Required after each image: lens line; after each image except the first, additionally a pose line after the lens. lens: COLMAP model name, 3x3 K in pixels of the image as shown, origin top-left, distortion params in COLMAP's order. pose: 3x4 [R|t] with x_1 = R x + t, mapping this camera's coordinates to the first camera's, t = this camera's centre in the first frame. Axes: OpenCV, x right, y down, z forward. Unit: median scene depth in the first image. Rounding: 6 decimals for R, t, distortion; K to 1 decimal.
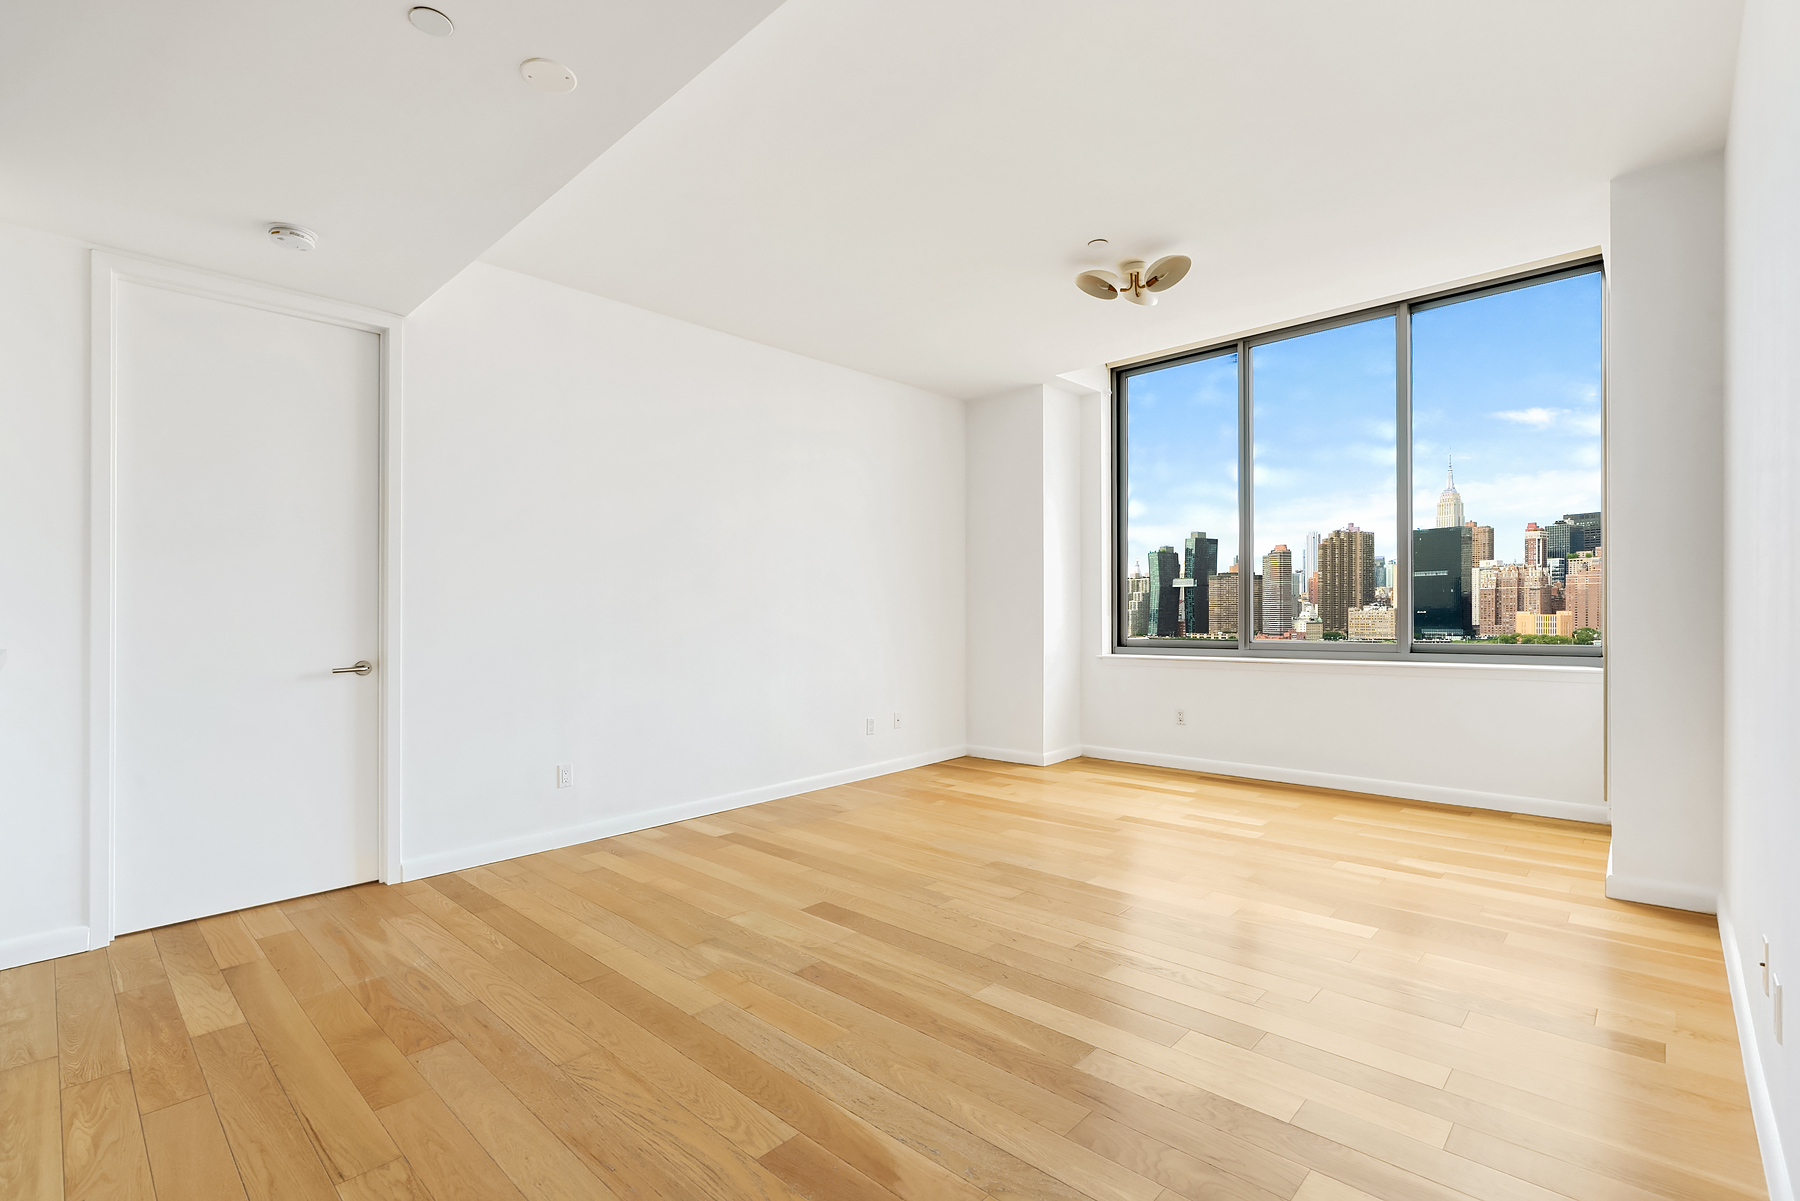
lens RADIAL K [[810.7, 0, 929.9], [0, 810.7, 630.6], [0, 0, 1]] dist [0.000214, 0.000059]
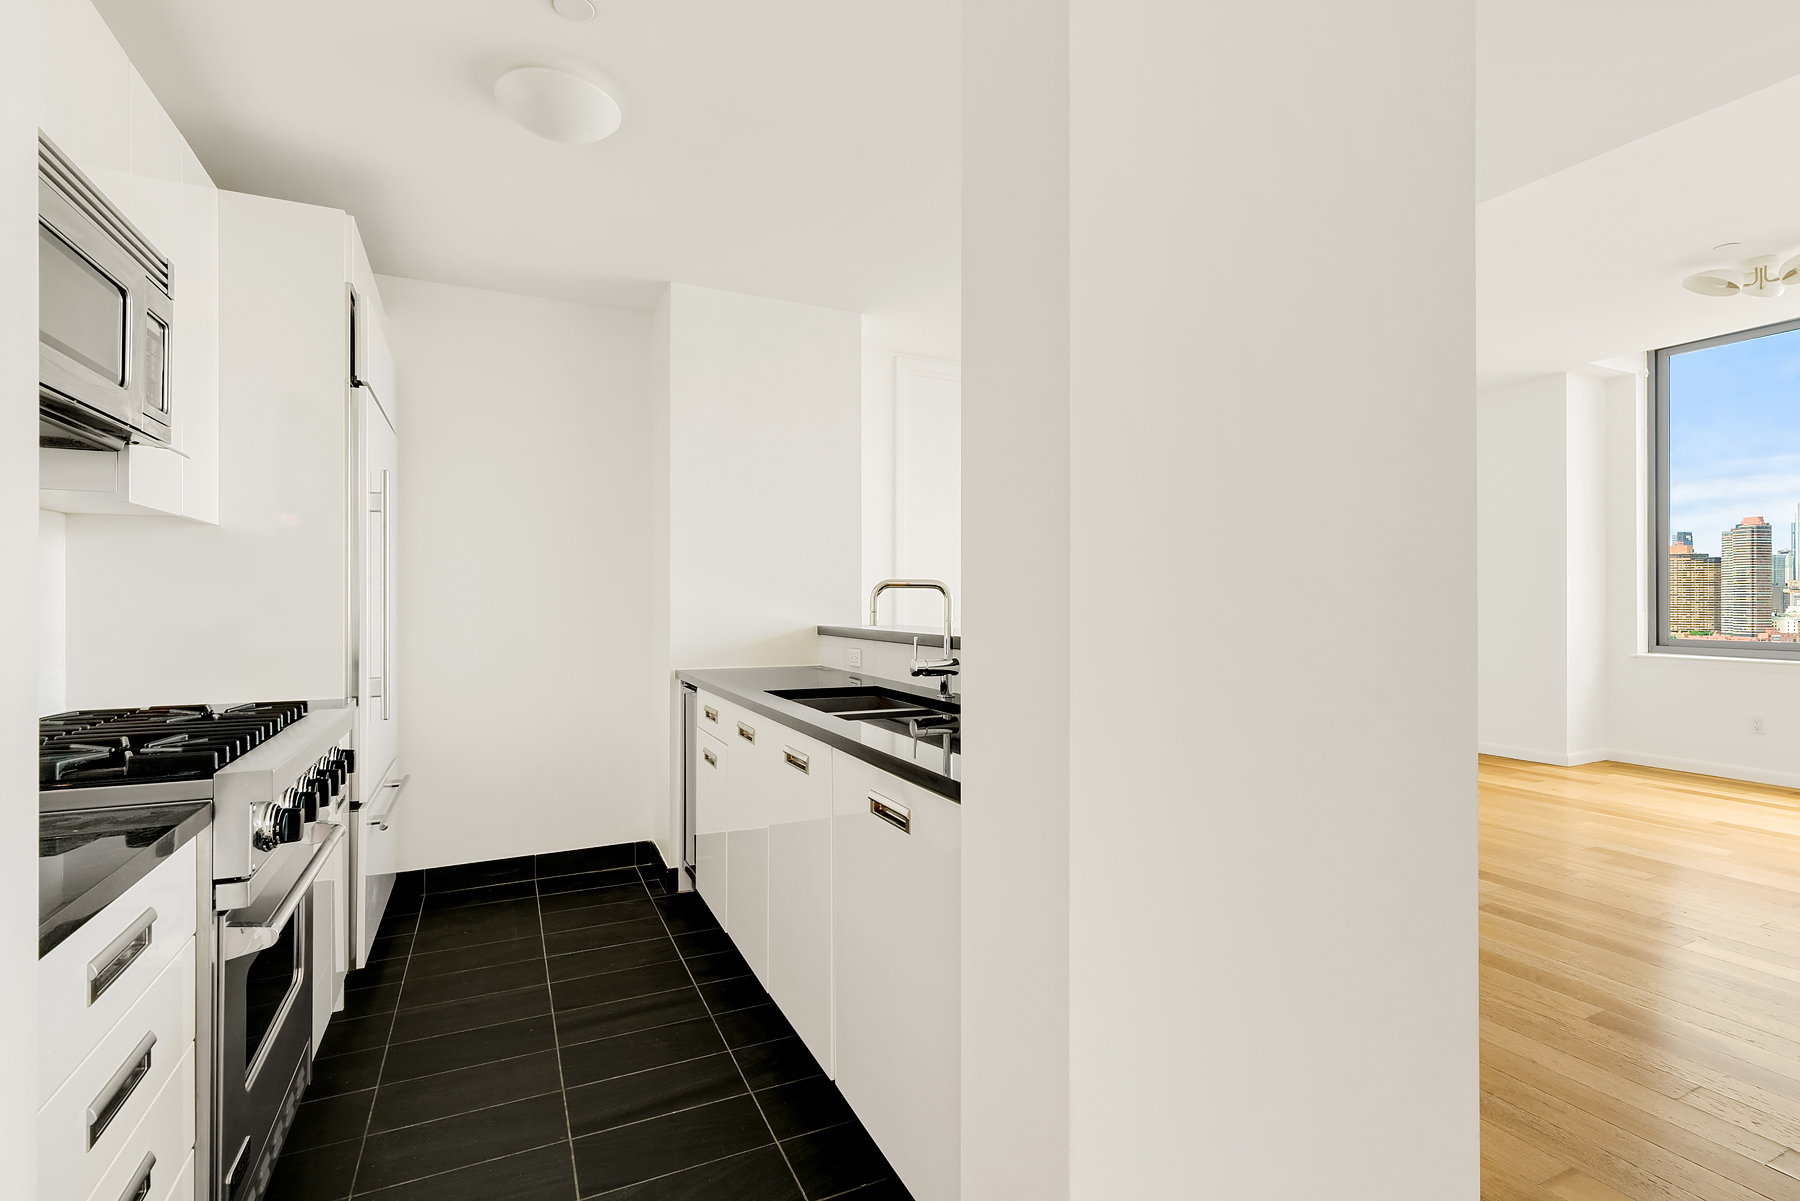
lens RADIAL K [[832.5, 0, 900.0], [0, 832.5, 600.5], [0, 0, 1]] dist [-0.000893, -0.000245]
pose [[0.928118, 0.012778, -0.372066, -0.222714], [-0.019967, 0.999681, -0.015477, 0.000725], [0.371749, 0.021793, 0.928077, -0.210015]]
